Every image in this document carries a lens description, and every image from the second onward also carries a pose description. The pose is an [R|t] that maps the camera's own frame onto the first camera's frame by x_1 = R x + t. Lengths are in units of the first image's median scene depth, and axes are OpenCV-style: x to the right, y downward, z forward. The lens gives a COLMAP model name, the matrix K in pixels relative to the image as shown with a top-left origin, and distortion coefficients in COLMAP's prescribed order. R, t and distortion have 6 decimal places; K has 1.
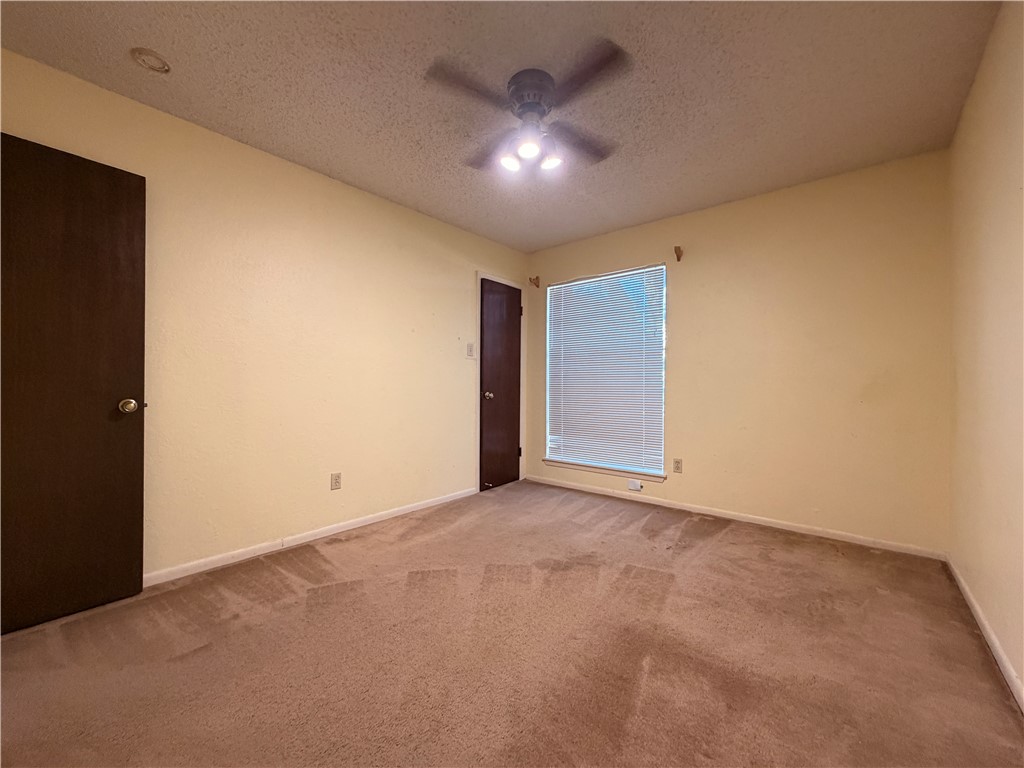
lens RADIAL K [[410.3, 0, 509.1], [0, 410.3, 383.1], [0, 0, 1]] dist [0.000270, 0.000346]
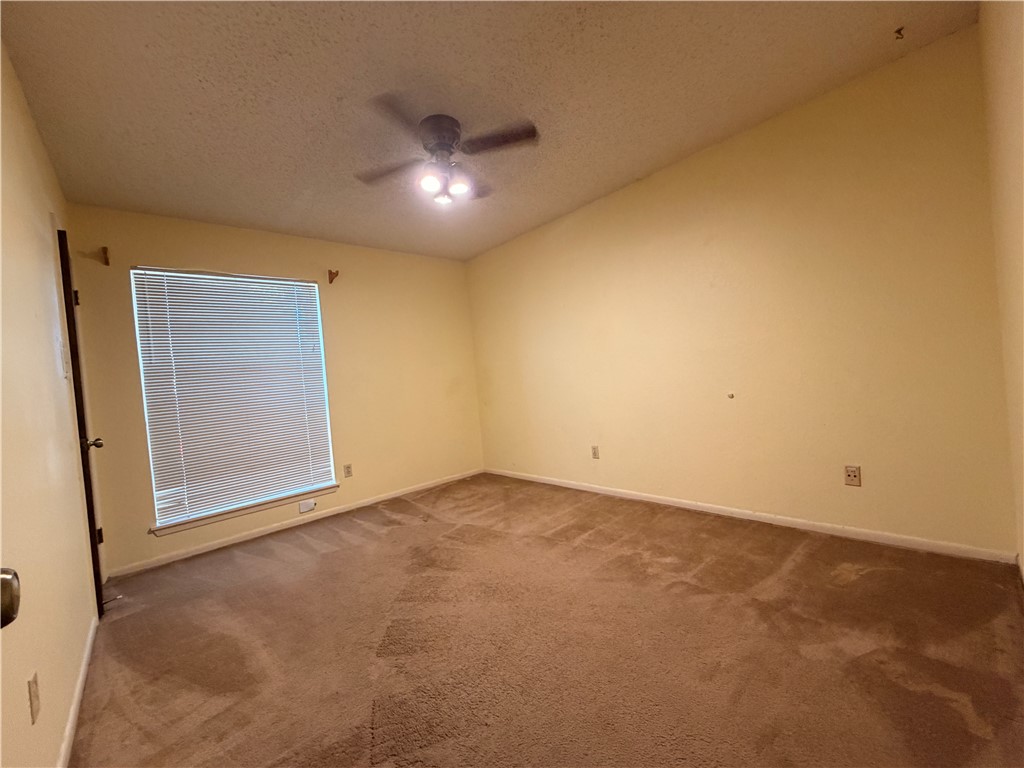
lens RADIAL K [[410.3, 0, 509.1], [0, 410.3, 383.1], [0, 0, 1]] dist [0.000270, 0.000346]
pose [[0.133208, -0.031326, 0.990593, -0.720404], [0.089115, 0.995830, 0.019508, -0.015966], [-0.987074, 0.085678, 0.135444, 0.486728]]
